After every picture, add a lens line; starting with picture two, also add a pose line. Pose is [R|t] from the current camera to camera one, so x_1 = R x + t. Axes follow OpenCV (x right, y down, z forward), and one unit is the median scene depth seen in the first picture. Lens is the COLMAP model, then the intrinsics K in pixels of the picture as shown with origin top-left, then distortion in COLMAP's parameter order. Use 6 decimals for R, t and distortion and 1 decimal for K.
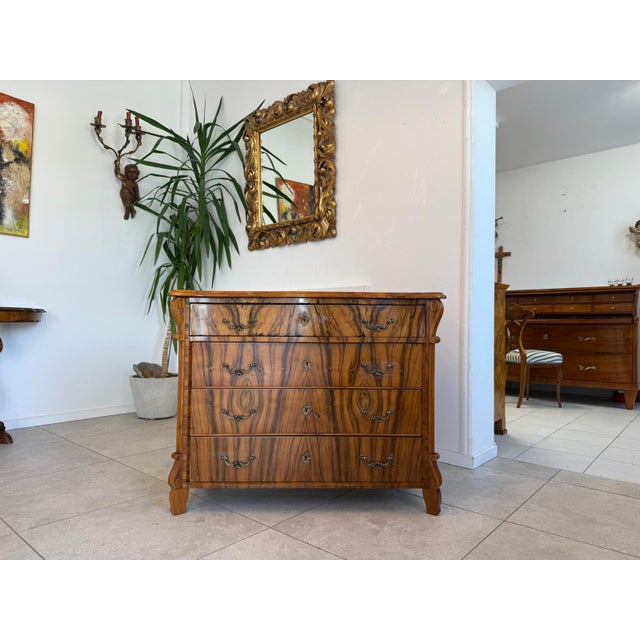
lens RADIAL K [[454.4, 0, 325.8], [0, 454.4, 319.6], [0, 0, 1]] dist [0.078343, -0.099954]
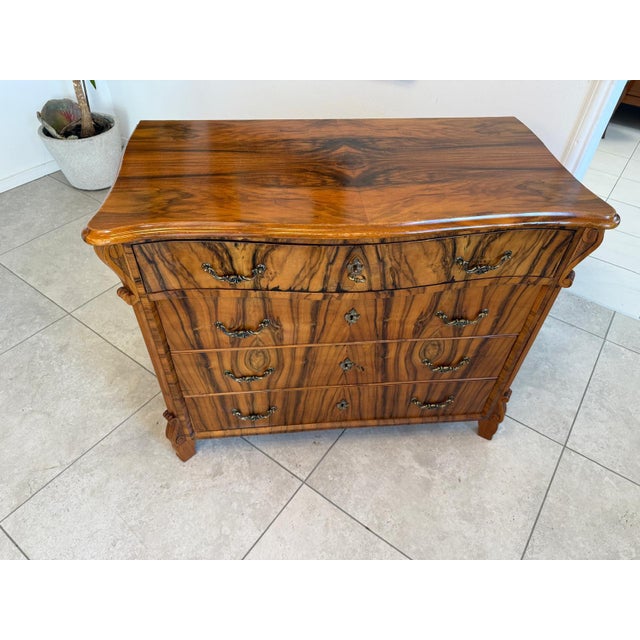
lens RADIAL K [[454.8, 0, 320.0], [0, 454.8, 320.0], [0, 0, 1]] dist [0.080069, -0.123294]
pose [[0.996965, -0.039417, 0.067132, -0.126261], [-0.019863, 0.705005, 0.708924, -0.339864], [-0.075272, -0.708106, 0.702083, 0.565128]]
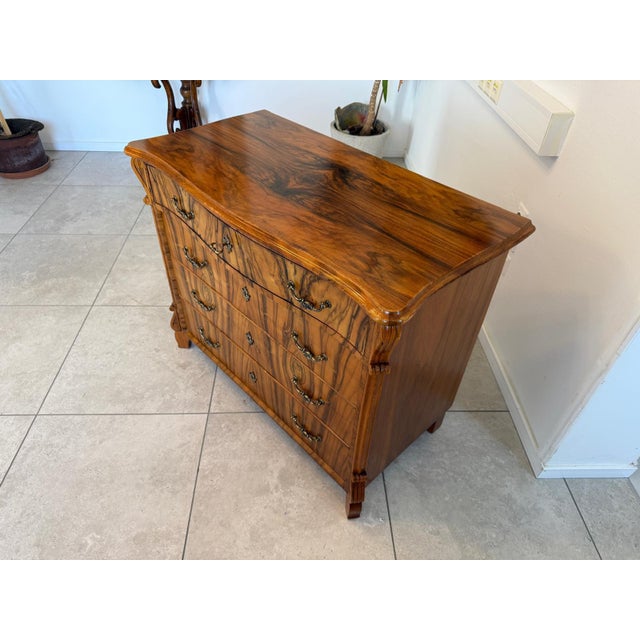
lens RADIAL K [[454.8, 0, 320.0], [0, 454.8, 320.0], [0, 0, 1]] dist [0.080069, -0.123294]
pose [[0.675282, 0.503784, -0.538698, 0.460594], [-0.018689, 0.741832, 0.670325, -0.369778], [0.737322, -0.442591, 0.510361, 0.694346]]
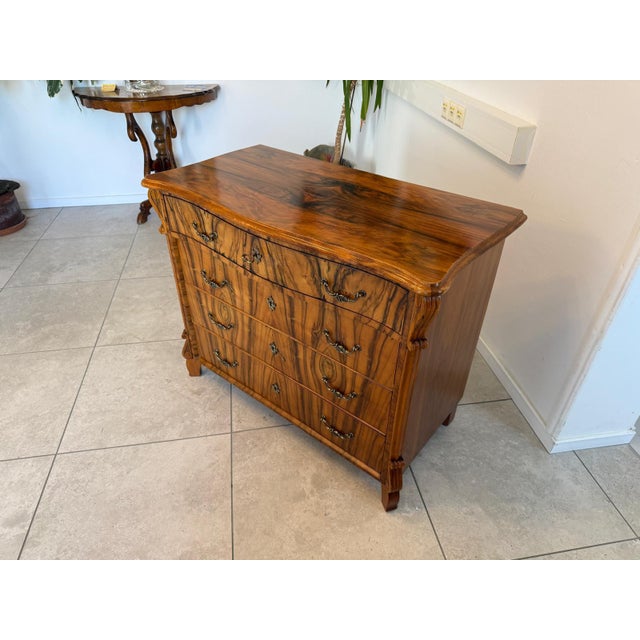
lens RADIAL K [[454.8, 0, 320.0], [0, 454.8, 320.0], [0, 0, 1]] dist [0.080069, -0.123294]
pose [[0.765576, 0.376055, -0.521992, 0.447868], [0.005758, 0.807334, 0.590067, -0.345362], [0.643319, -0.454747, 0.615910, 0.556336]]
